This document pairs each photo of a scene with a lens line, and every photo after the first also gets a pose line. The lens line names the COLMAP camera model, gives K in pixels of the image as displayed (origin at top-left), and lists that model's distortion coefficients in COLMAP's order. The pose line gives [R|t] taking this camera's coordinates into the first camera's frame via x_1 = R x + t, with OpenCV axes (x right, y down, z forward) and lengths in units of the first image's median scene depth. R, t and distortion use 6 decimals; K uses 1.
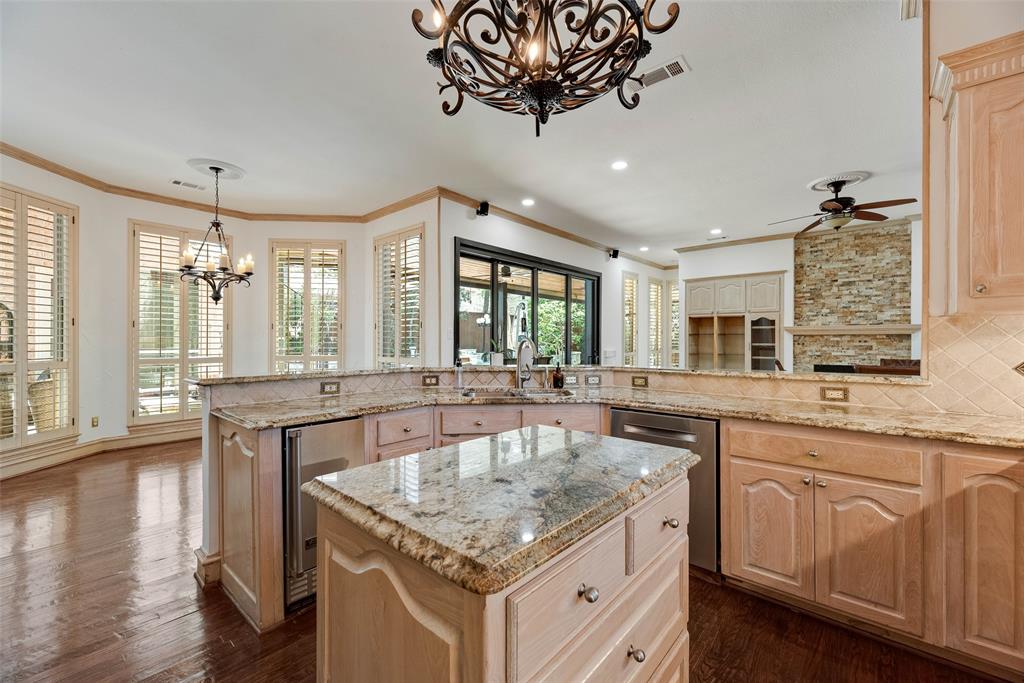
lens RADIAL K [[415.1, 0, 511.0], [0, 415.1, 340.2], [0, 0, 1]] dist [0.003661, 0.000168]
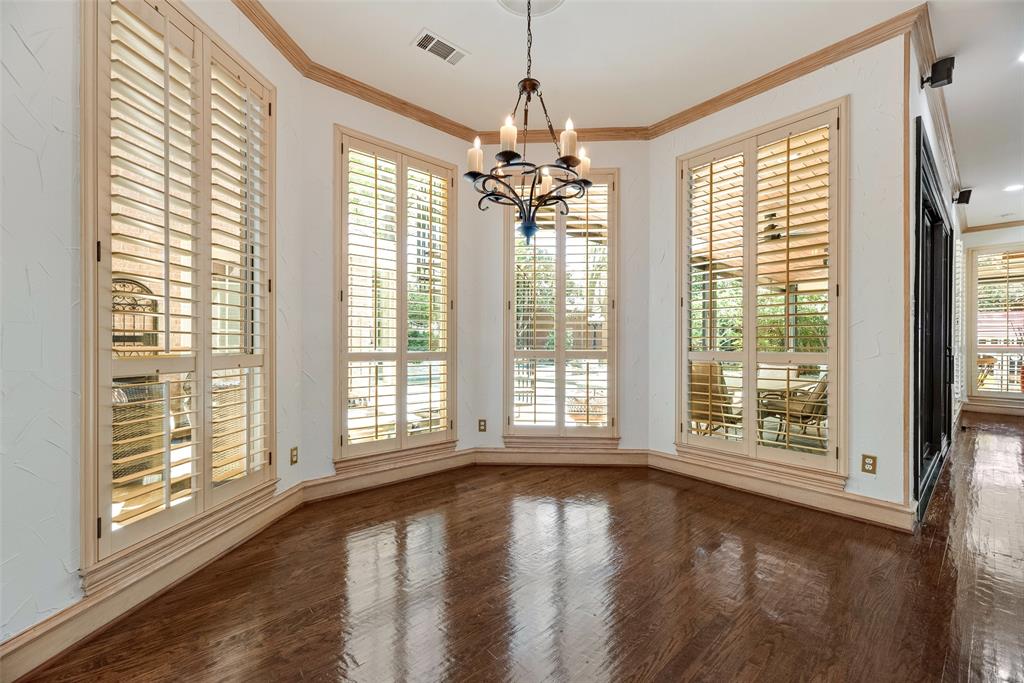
lens RADIAL K [[413.6, 0, 517.9], [0, 413.6, 343.5], [0, 0, 1]] dist [0.001617, 0.000009]
pose [[0.991450, 0.000097, -0.130489, -0.449169], [-0.000478, 0.999996, -0.002889, 0.028023], [0.130488, 0.002927, 0.991446, 0.338692]]
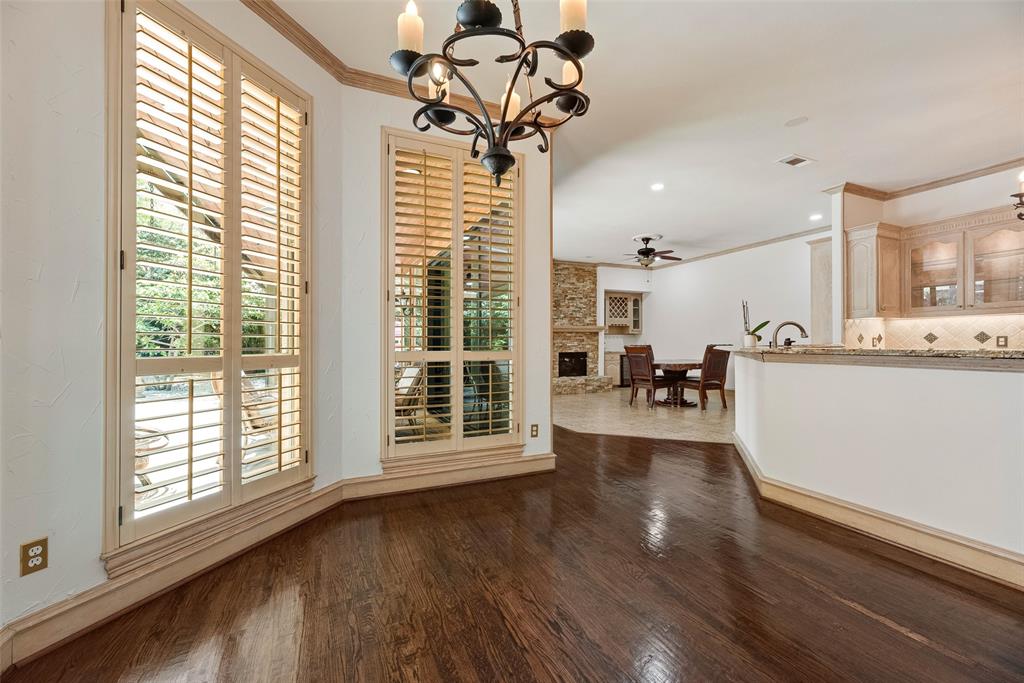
lens RADIAL K [[415.1, 0, 511.0], [0, 415.1, 340.2], [0, 0, 1]] dist [0.003661, 0.000168]
pose [[0.411247, 0.004616, 0.911512, -0.688282], [0.003928, 0.999969, -0.006836, 0.026949], [-0.911515, 0.006392, 0.411217, 0.591660]]
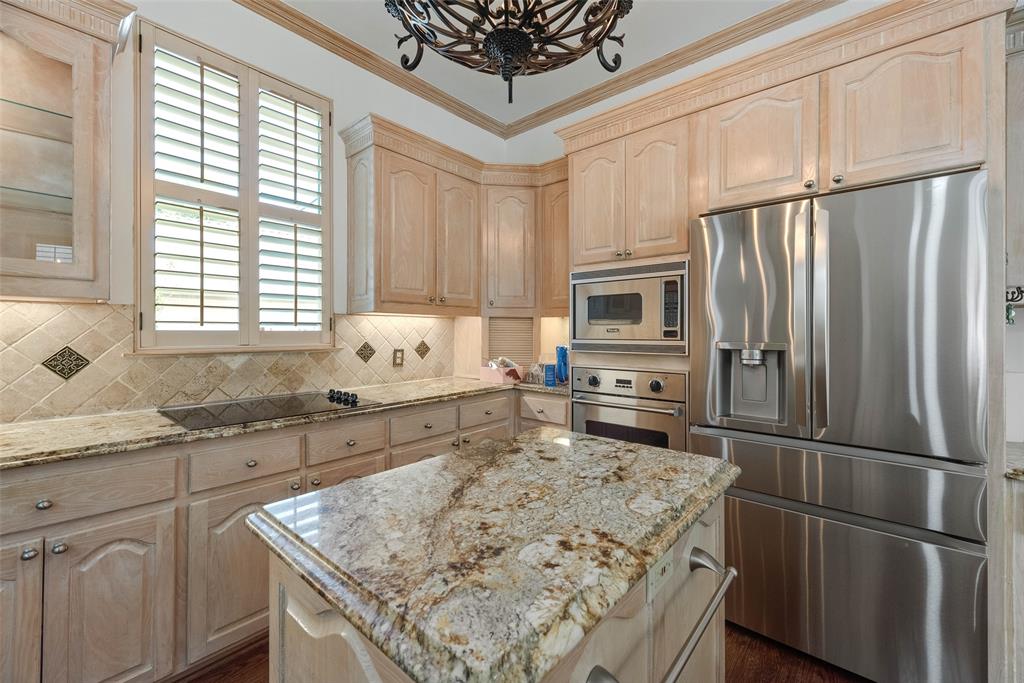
lens RADIAL K [[415.1, 0, 511.0], [0, 415.1, 340.2], [0, 0, 1]] dist [0.003661, 0.000168]
pose [[-0.999972, 0.001088, -0.007445, 0.014123], [0.000978, 0.999891, 0.014754, 0.001660], [0.007461, 0.014746, -0.999863, 0.345991]]
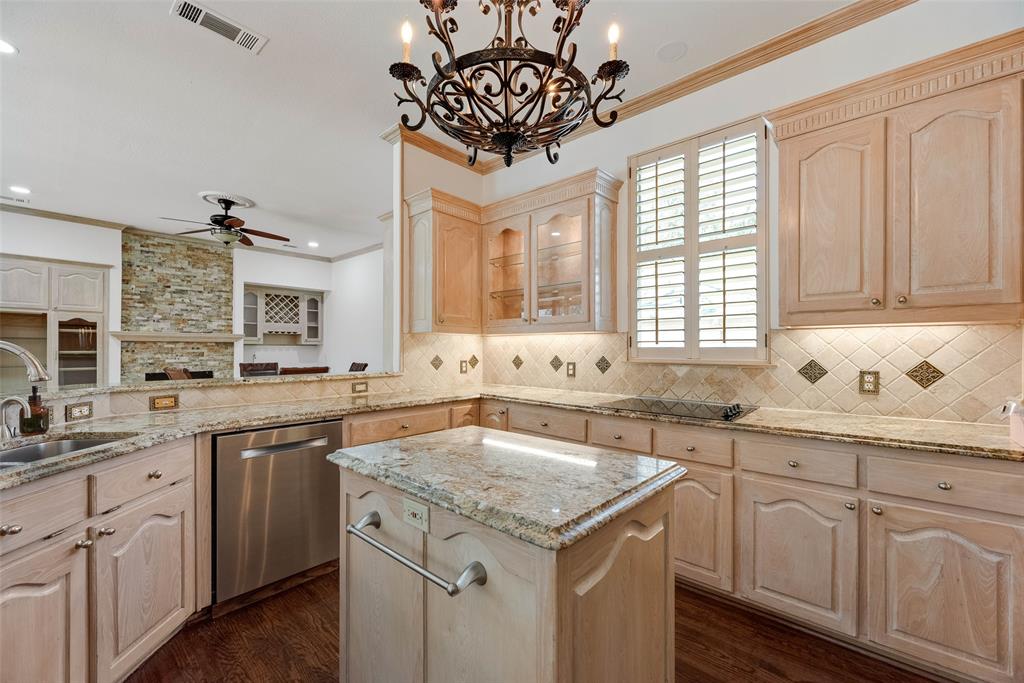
lens RADIAL K [[413.8, 0, 515.7], [0, 413.8, 348.7], [0, 0, 1]] dist [0.001392, 0.000028]
pose [[0.001760, -0.000602, 0.999998, -0.207953], [-0.003220, 0.999995, 0.000608, 0.000551], [-0.999993, -0.003221, 0.001758, 0.181232]]
